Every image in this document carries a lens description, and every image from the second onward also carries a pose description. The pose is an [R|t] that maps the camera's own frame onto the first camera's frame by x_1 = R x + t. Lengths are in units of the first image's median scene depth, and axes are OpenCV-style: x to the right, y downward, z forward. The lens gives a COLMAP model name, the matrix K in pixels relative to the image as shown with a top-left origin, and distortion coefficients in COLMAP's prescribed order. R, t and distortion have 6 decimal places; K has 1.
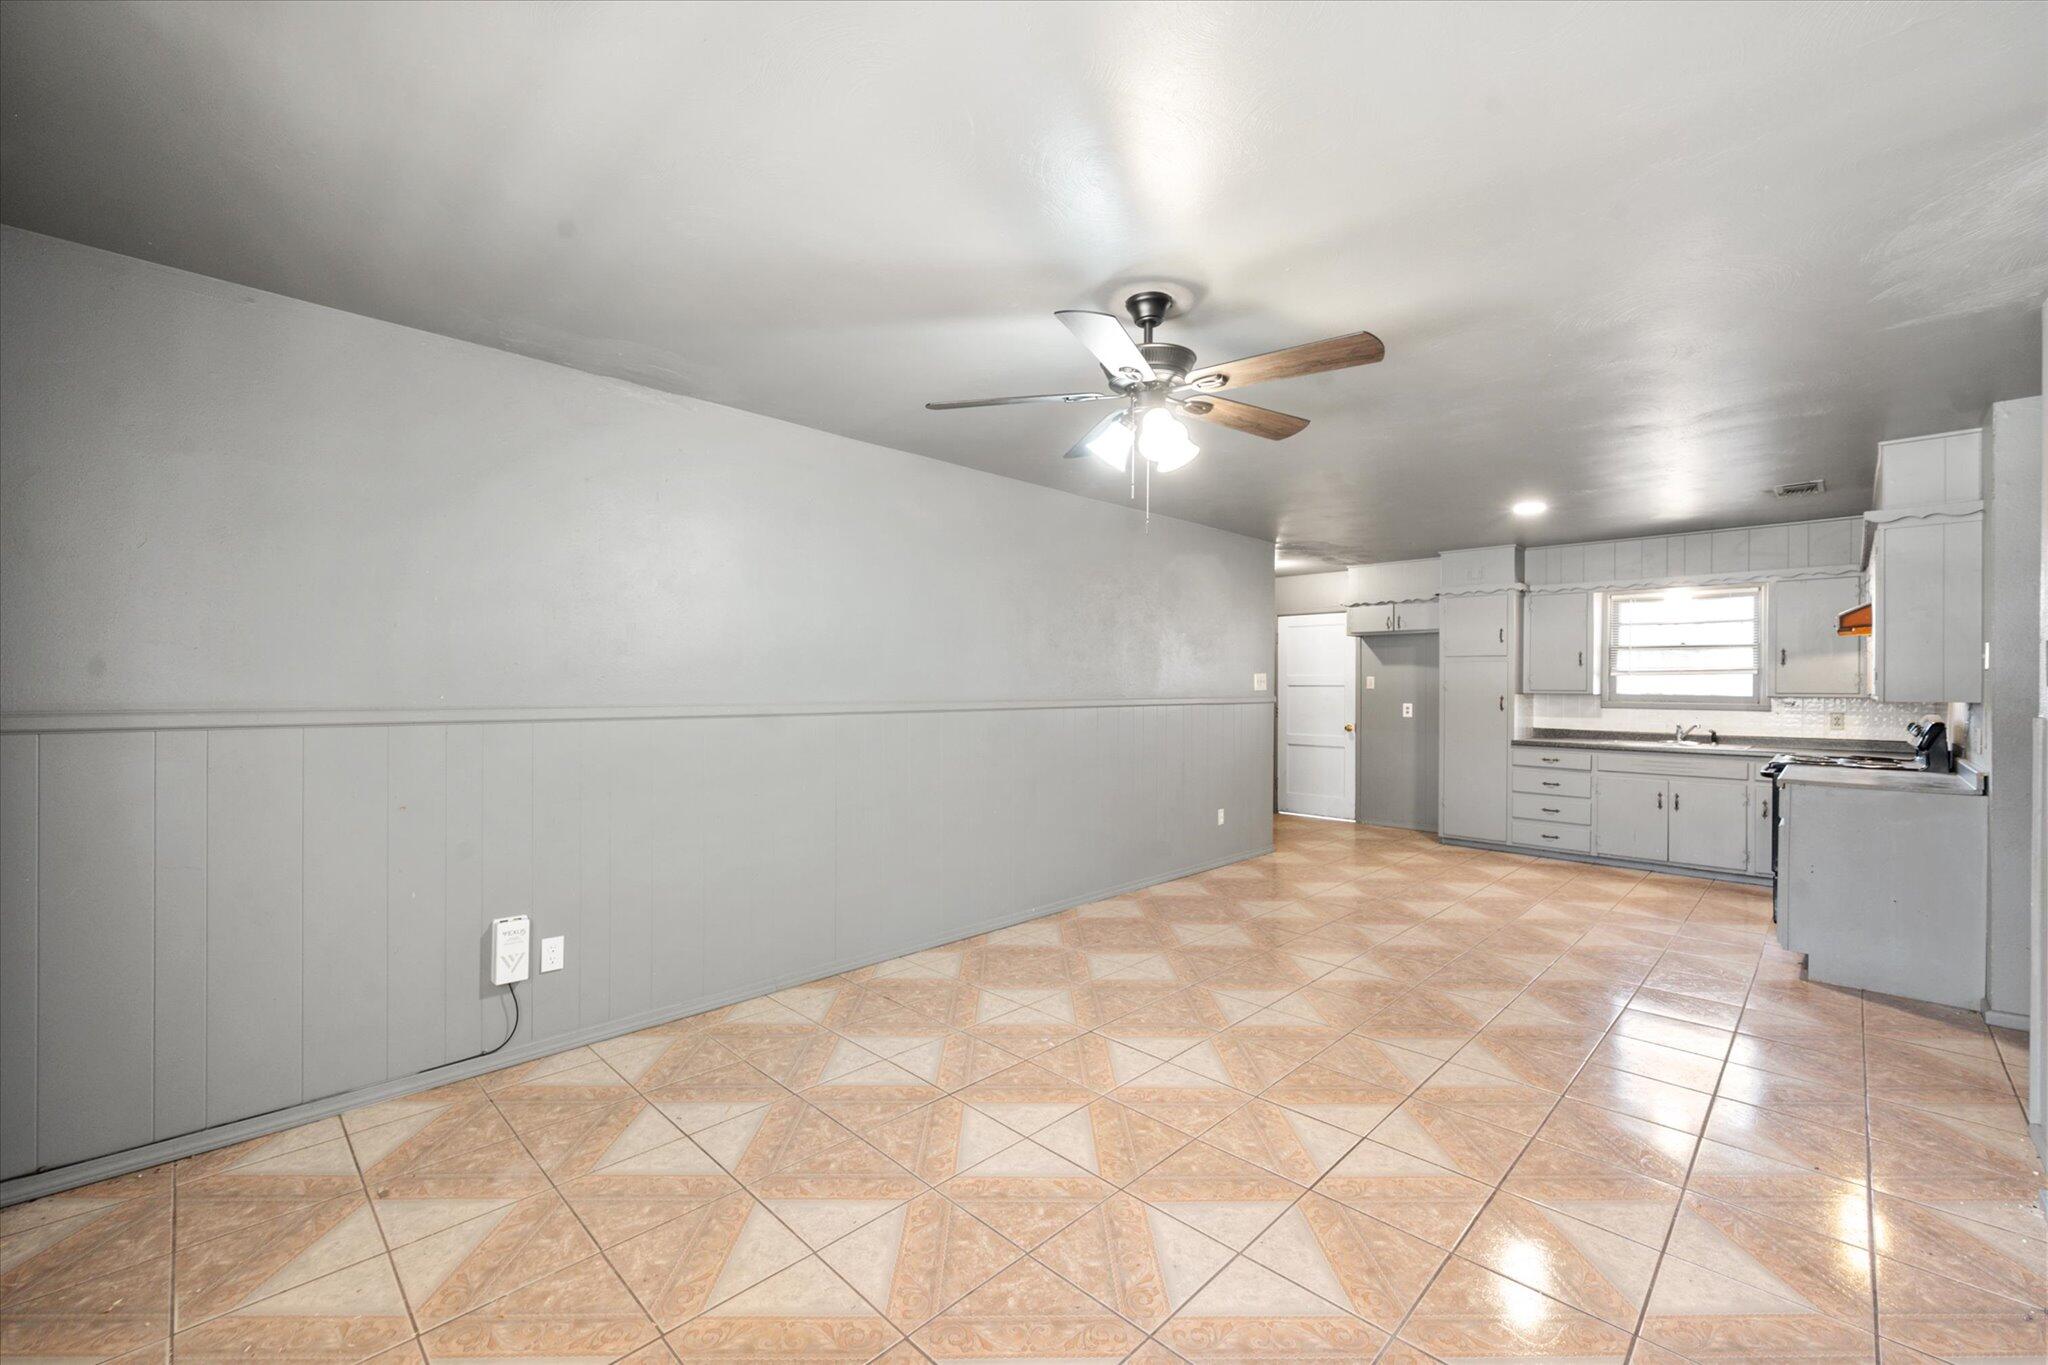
lens RADIAL K [[814.6, 0, 1043.8], [0, 814.6, 688.4], [0, 0, 1]] dist [0.000415, -0.000295]
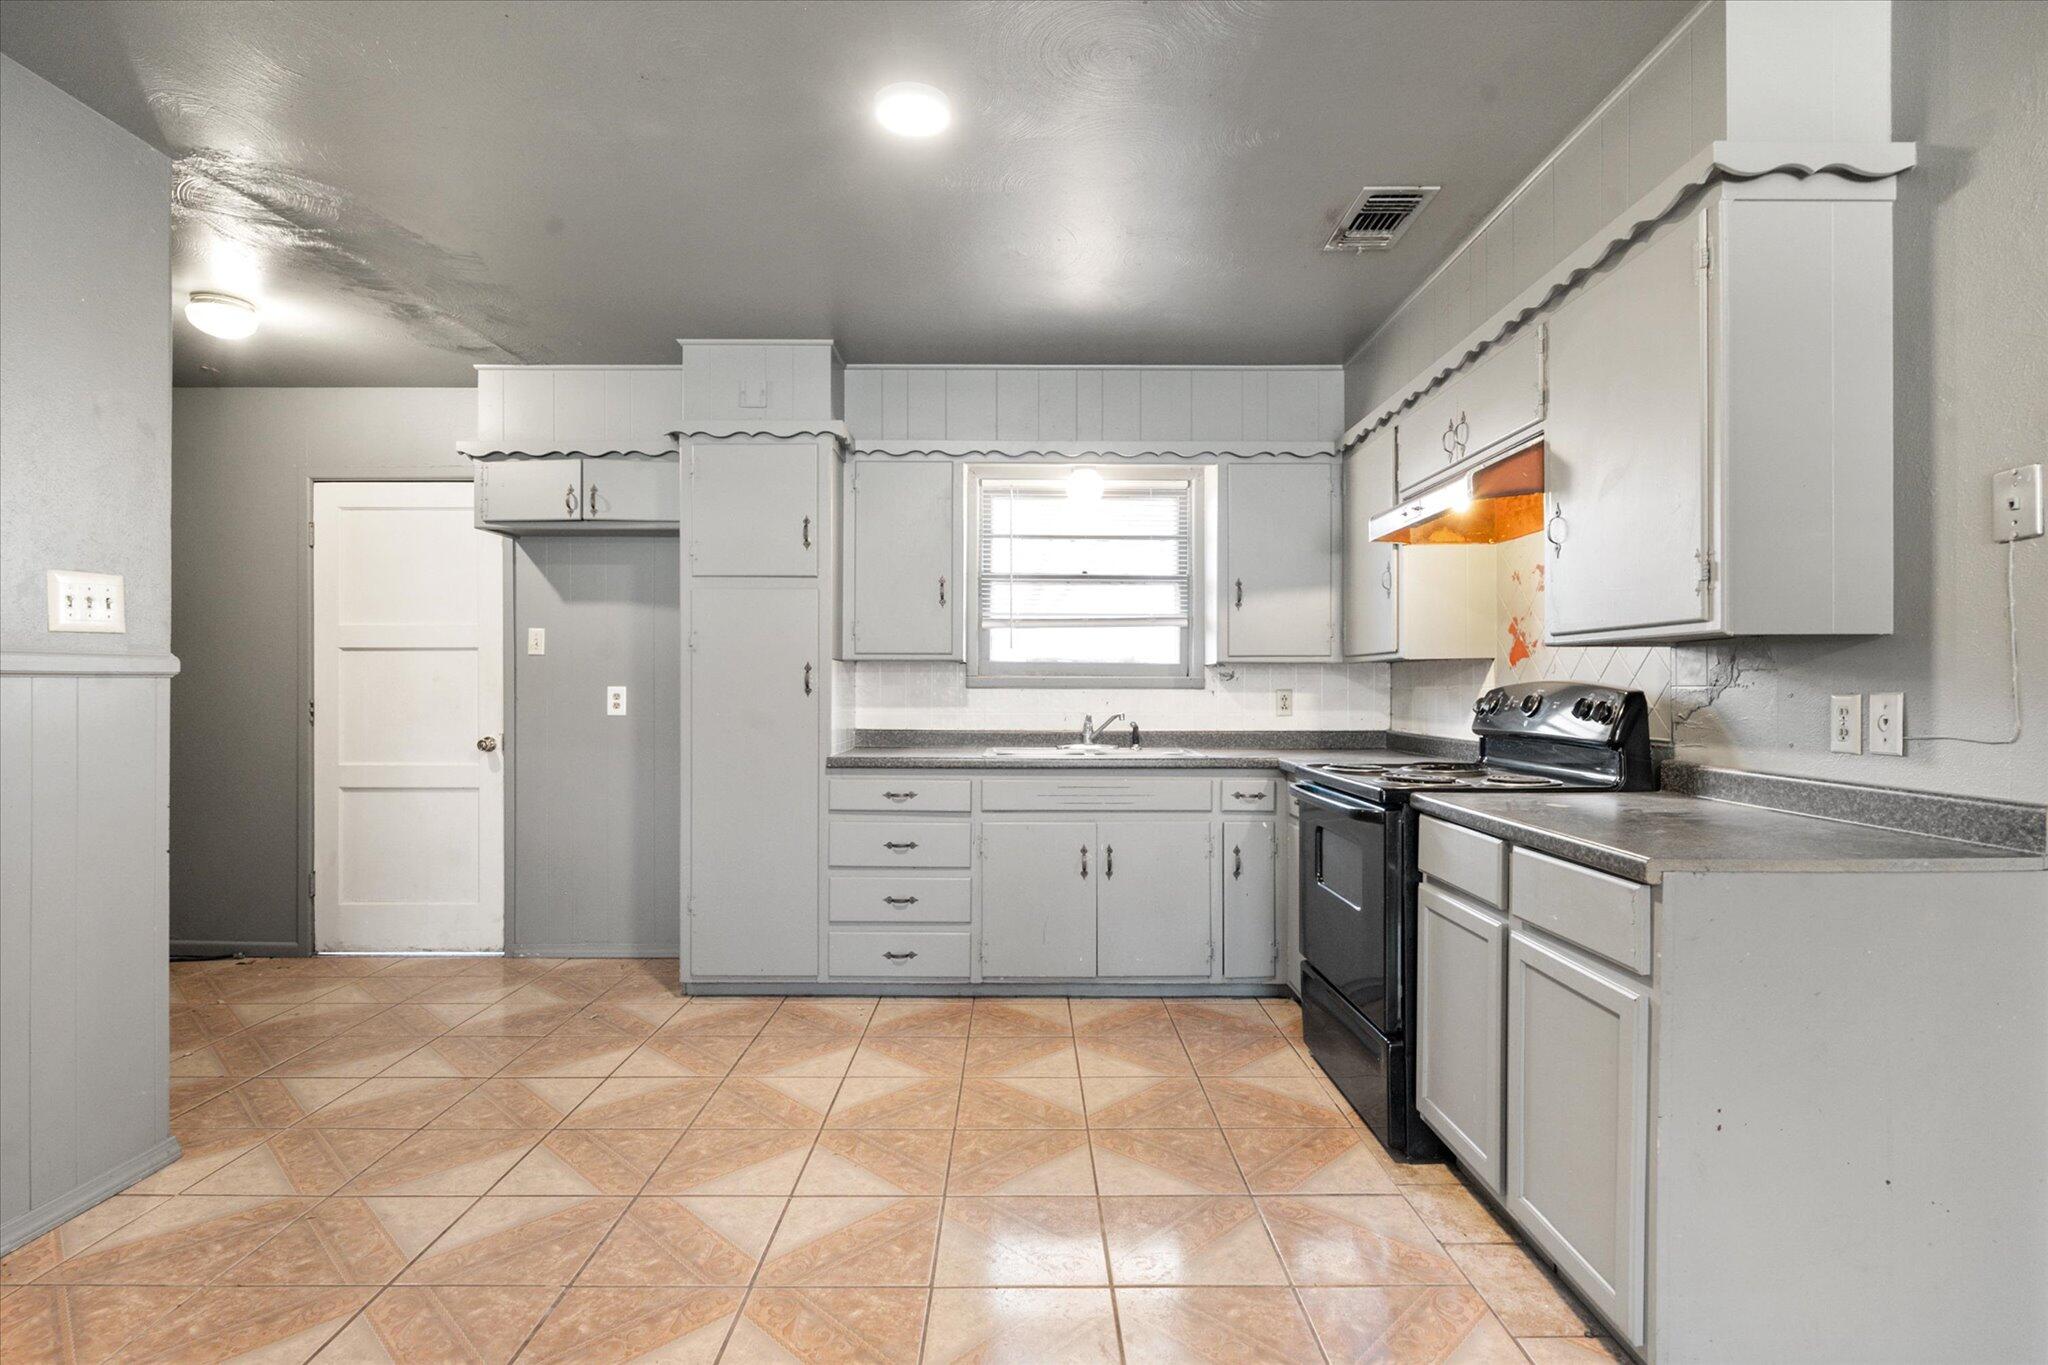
lens RADIAL K [[998.1, 0, 1006.9], [0, 998.1, 687.3], [0, 0, 1]] dist [-0.001170, -0.001592]
pose [[0.722311, -0.004659, 0.691553, 0.252589], [0.004545, 0.999988, 0.001990, 0.022521], [-0.691553, 0.001706, 0.722323, 0.514094]]
